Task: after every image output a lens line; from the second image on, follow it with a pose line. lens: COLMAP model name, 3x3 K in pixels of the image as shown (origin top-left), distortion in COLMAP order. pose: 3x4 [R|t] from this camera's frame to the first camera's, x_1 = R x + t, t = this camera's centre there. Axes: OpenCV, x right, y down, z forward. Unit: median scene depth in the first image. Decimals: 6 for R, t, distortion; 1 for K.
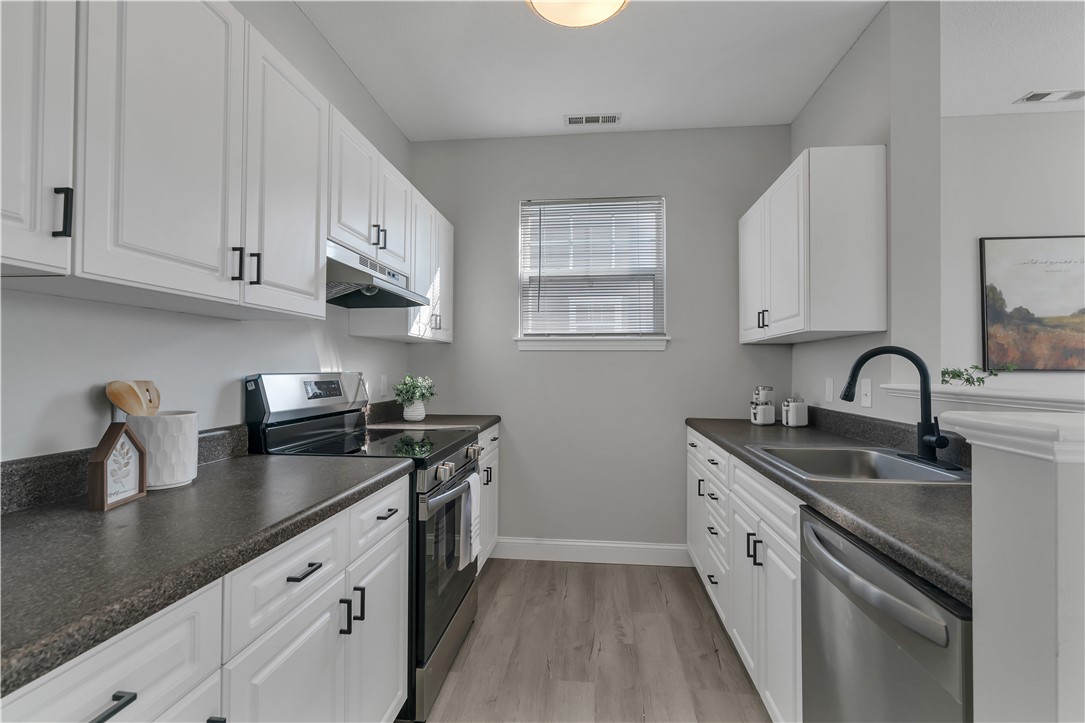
lens RADIAL K [[497.1, 0, 543.4], [0, 497.1, 363.8], [0, 0, 1]] dist [-0.003573, 0.002539]
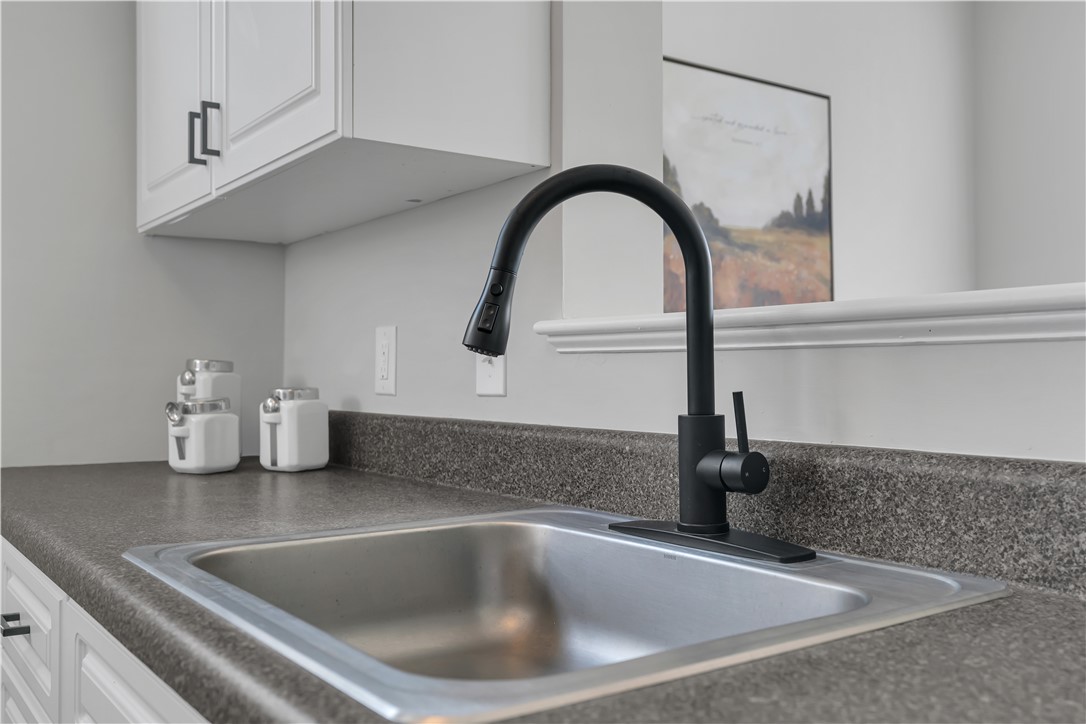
lens RADIAL K [[993.7, 0, 543.6], [0, 993.7, 367.1], [0, 0, 1]] dist [0.001048, 0.000000]
pose [[0.742758, 0.001426, 0.669559, 0.172245], [-0.001539, 0.999999, -0.000423, 0.054385], [-0.669558, -0.000716, 0.742759, 0.370690]]
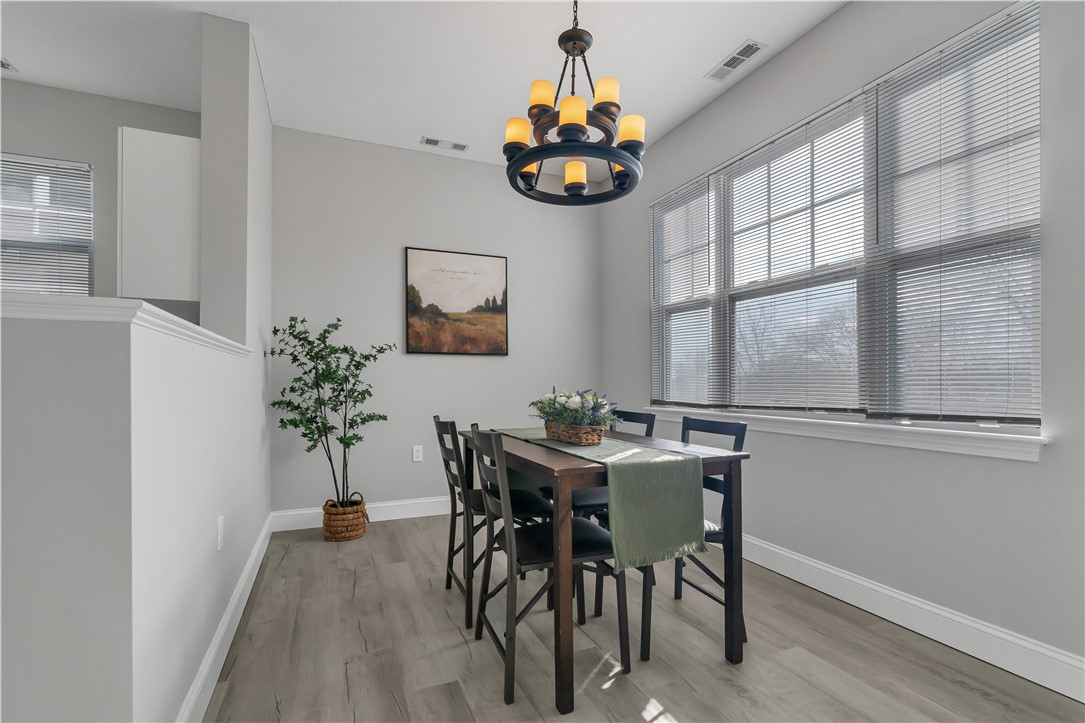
lens RADIAL K [[497.1, 0, 538.6], [0, 497.1, 372.5], [0, 0, 1]] dist [-0.003573, 0.002539]
pose [[0.881385, 0.006693, 0.472352, 0.616515], [-0.007038, 0.999975, -0.001037, 0.065157], [-0.472347, -0.002411, 0.881410, -0.276358]]
